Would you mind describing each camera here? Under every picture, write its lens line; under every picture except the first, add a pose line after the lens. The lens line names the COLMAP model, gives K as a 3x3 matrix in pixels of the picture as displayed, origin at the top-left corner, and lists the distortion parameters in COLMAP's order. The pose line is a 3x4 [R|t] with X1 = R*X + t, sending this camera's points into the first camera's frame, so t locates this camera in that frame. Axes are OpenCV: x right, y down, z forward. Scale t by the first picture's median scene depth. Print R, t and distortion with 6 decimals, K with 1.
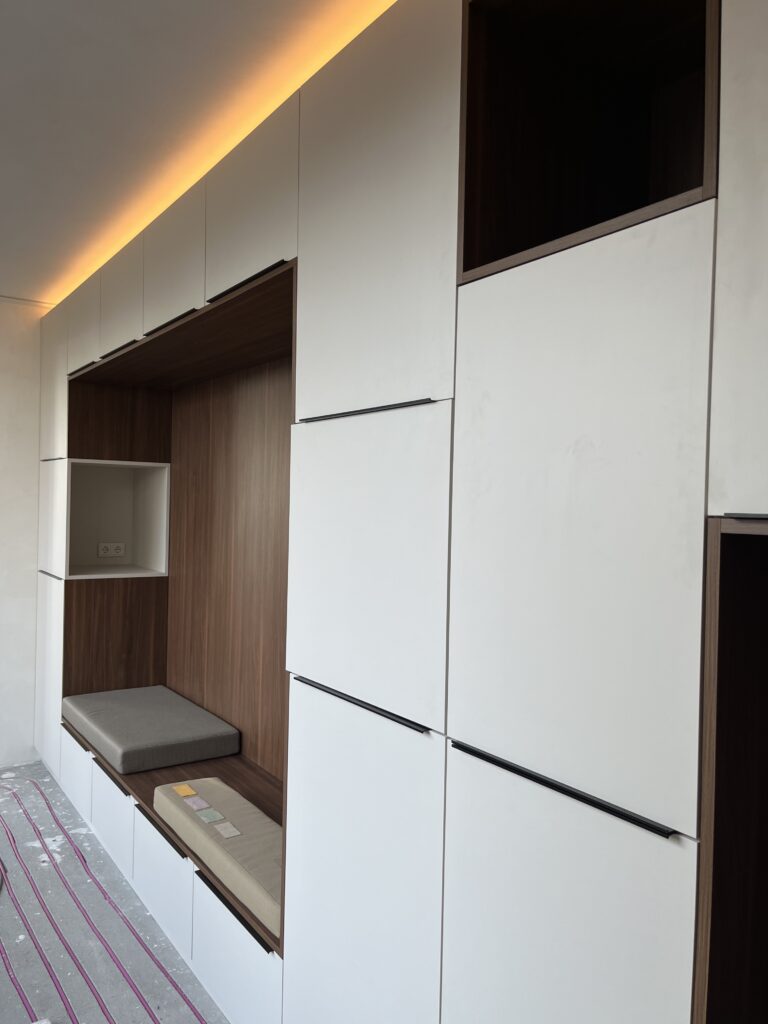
lens RADIAL K [[758.1, 0, 416.2], [0, 758.1, 516.3], [0, 0, 1]] dist [0.059964, -0.085300]
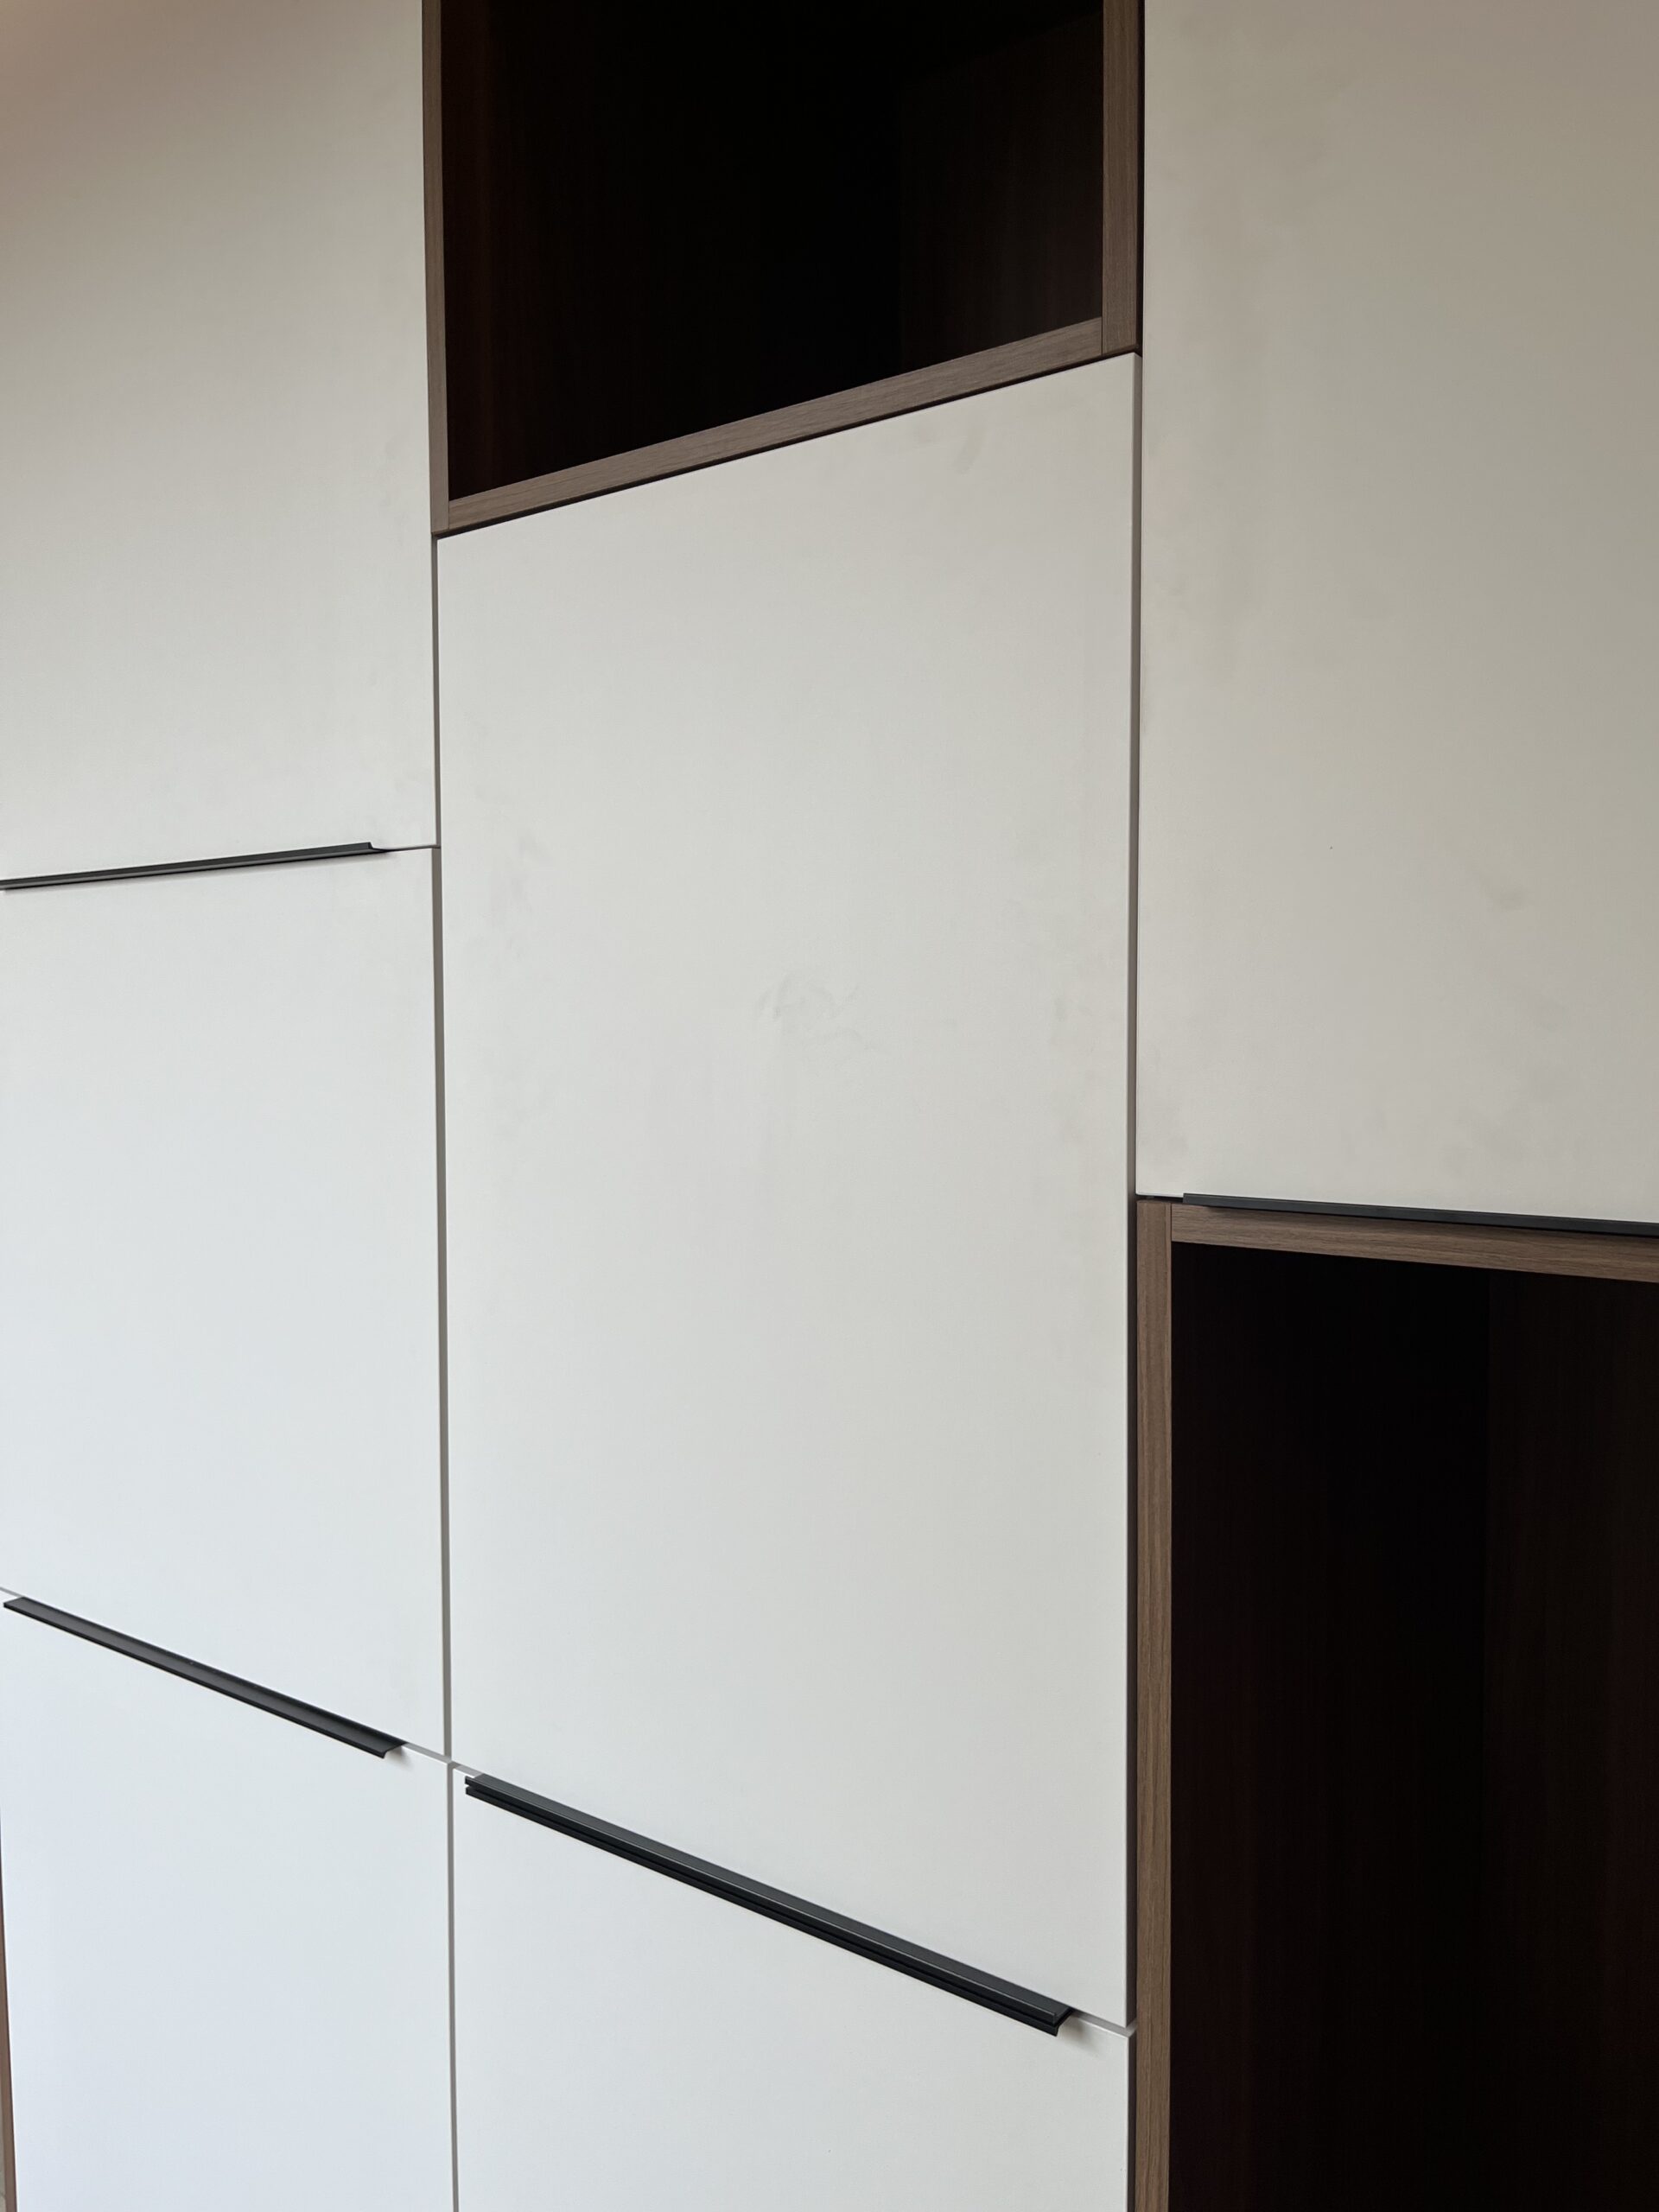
lens RADIAL K [[1637.7, 0, 899.0], [0, 1637.7, 1115.3], [0, 0, 1]] dist [0.059964, -0.085300]
pose [[0.949772, -0.037845, 0.310647, 0.013414], [0.026389, 0.998811, 0.041000, -0.076107], [-0.311829, -0.030743, 0.949641, 0.249315]]
